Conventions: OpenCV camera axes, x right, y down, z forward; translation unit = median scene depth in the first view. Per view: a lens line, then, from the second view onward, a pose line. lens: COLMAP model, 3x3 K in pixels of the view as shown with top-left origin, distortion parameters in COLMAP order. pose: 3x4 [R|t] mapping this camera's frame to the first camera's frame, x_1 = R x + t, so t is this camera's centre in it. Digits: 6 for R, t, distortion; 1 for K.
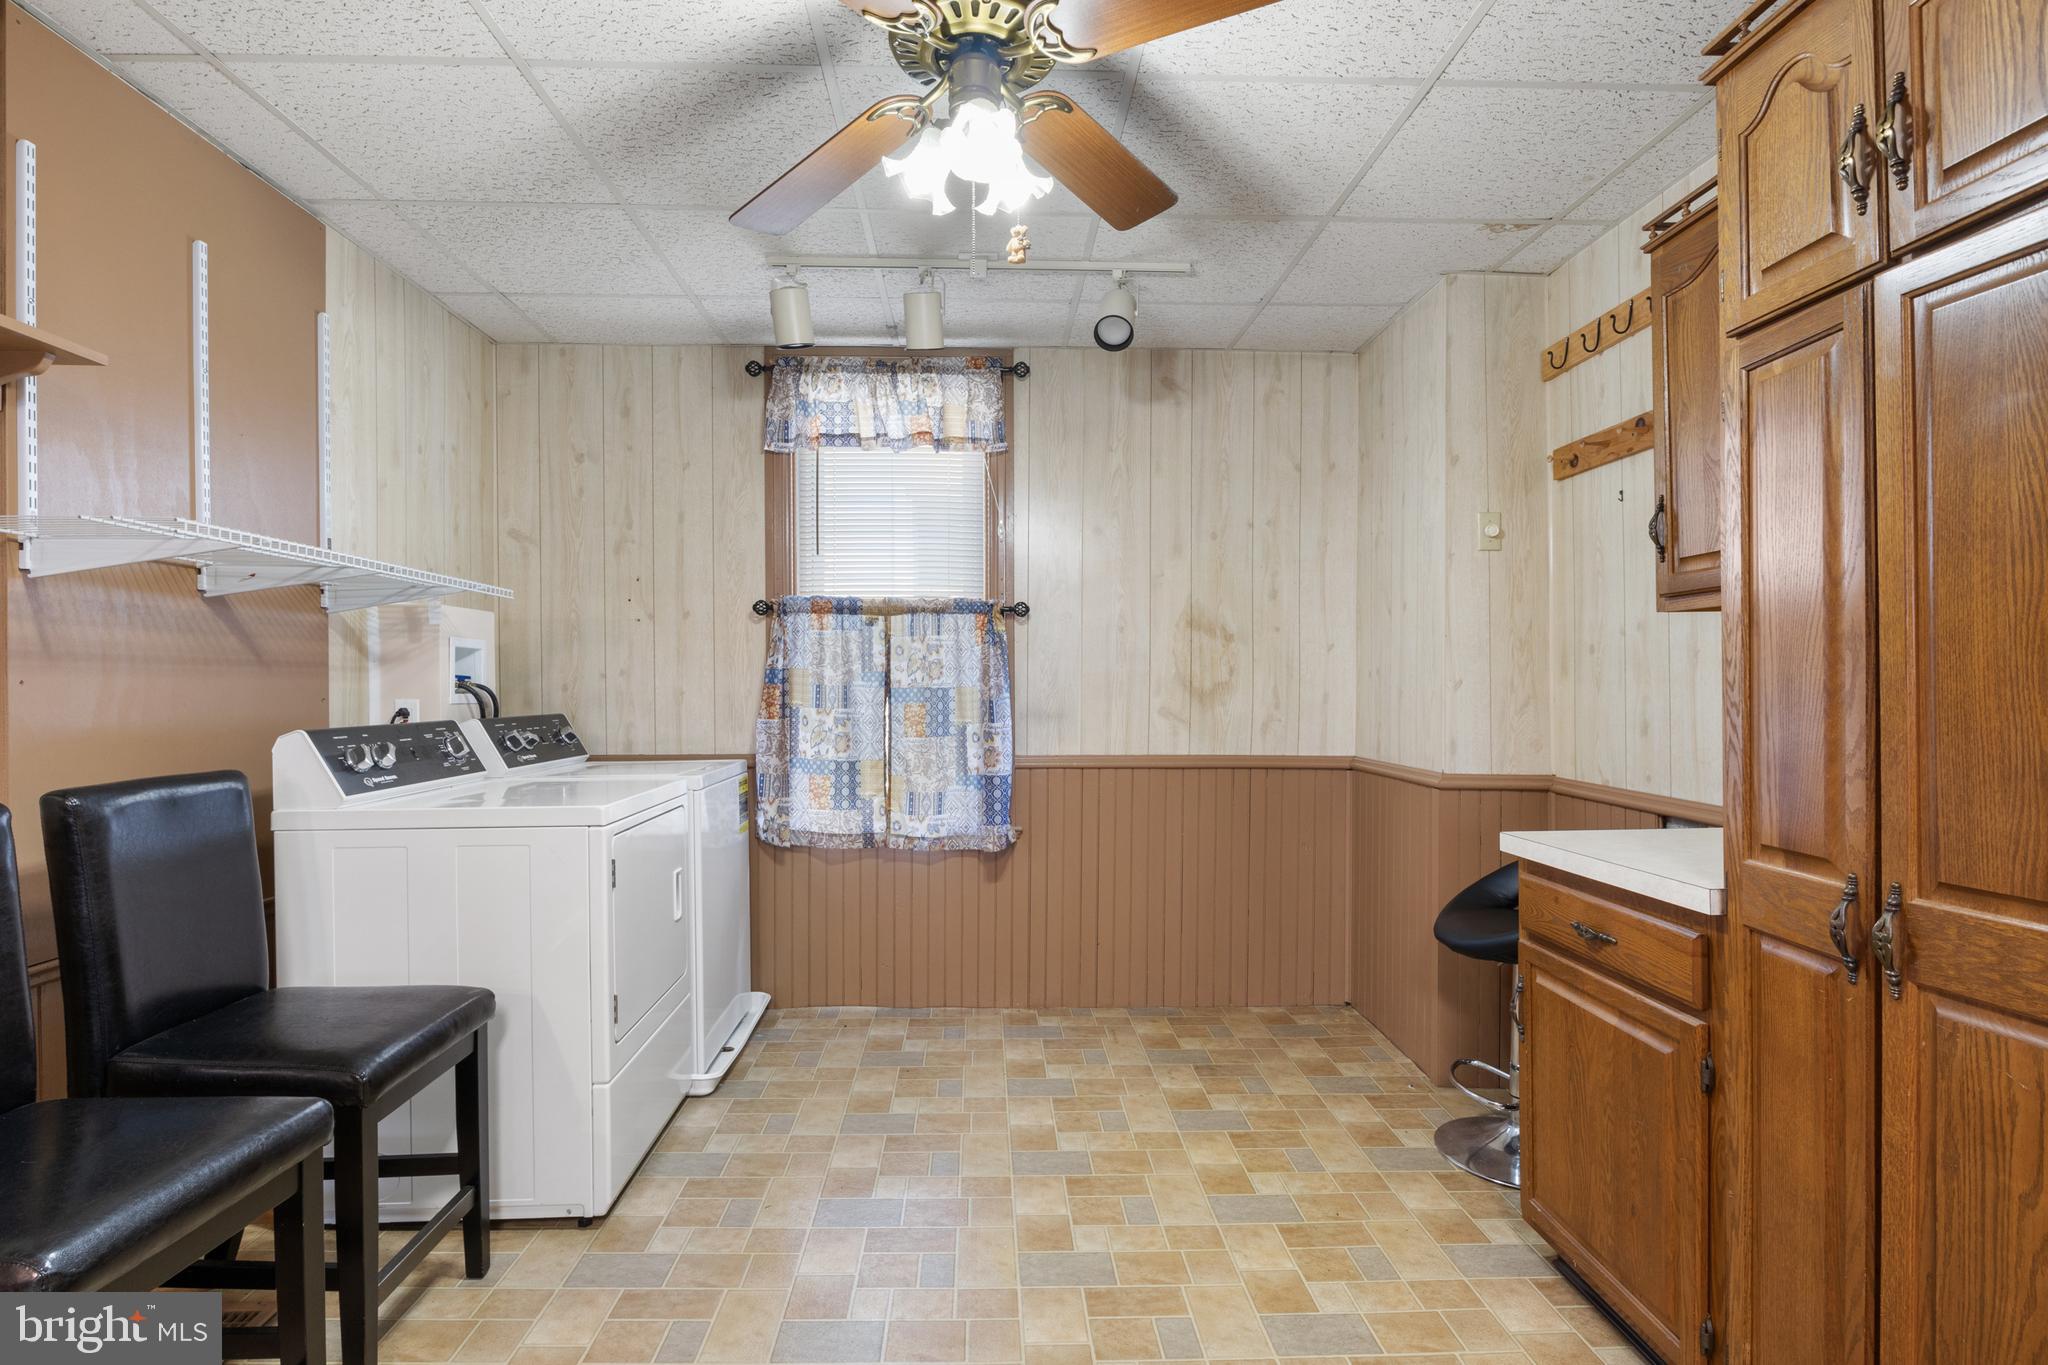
lens RADIAL K [[1029.6, 0, 1024.9], [0, 1029.6, 694.5], [0, 0, 1]] dist [-0.007164, -0.000115]
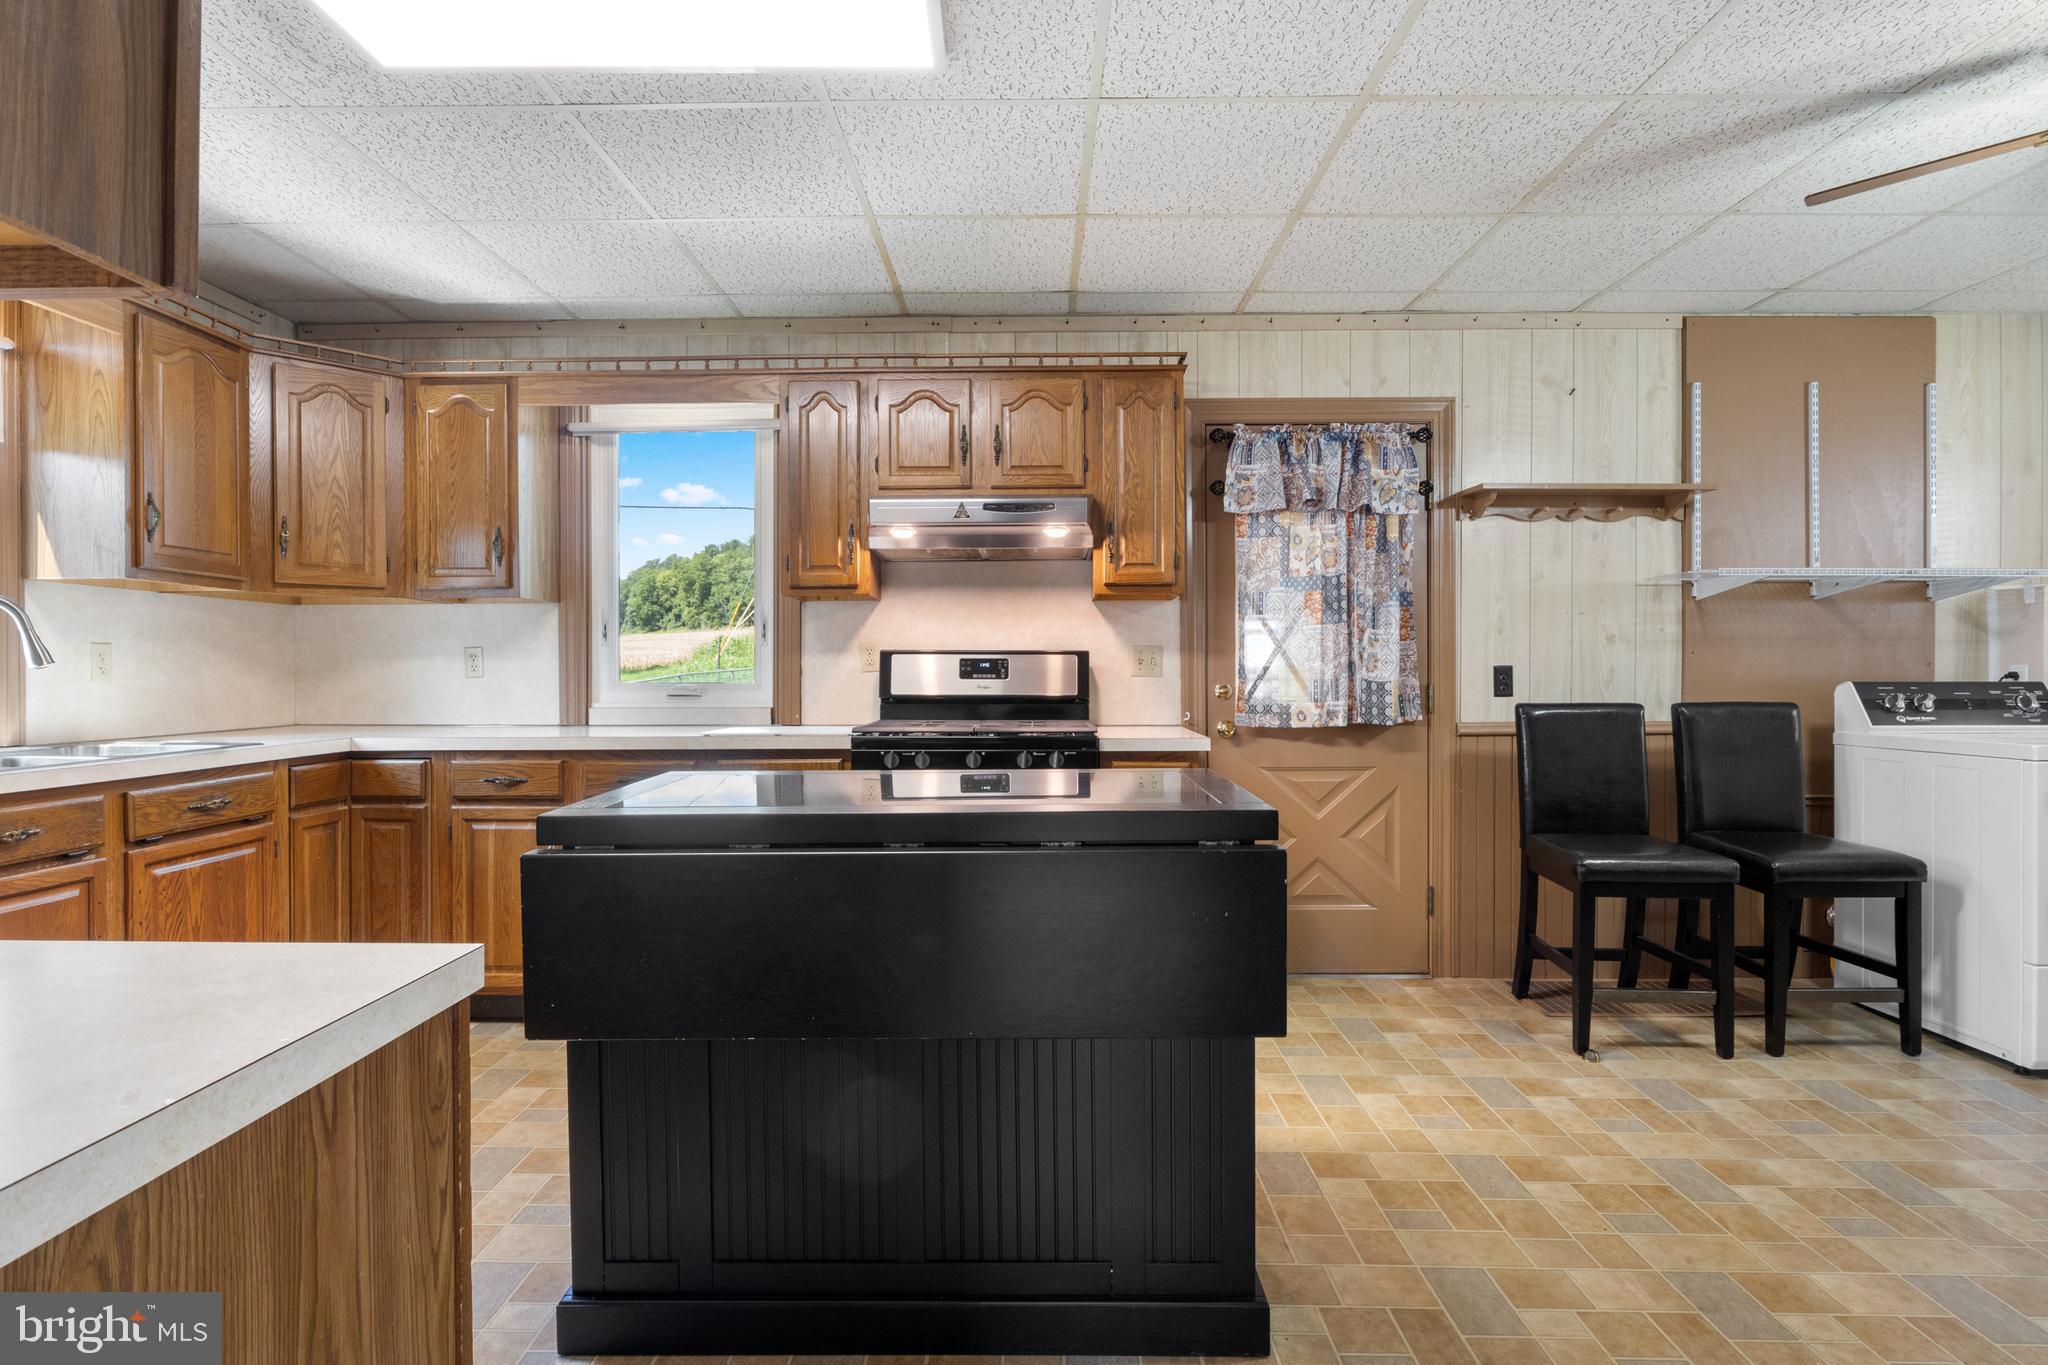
lens RADIAL K [[1029.6, 0, 1006.0], [0, 1029.6, 678.3], [0, 0, 1]] dist [-0.007164, -0.000115]
pose [[-0.058268, 0.010962, -0.998241, 0.917561], [-0.005536, 0.999921, 0.011304, 0.018912], [0.998286, 0.006185, -0.058203, -0.191104]]
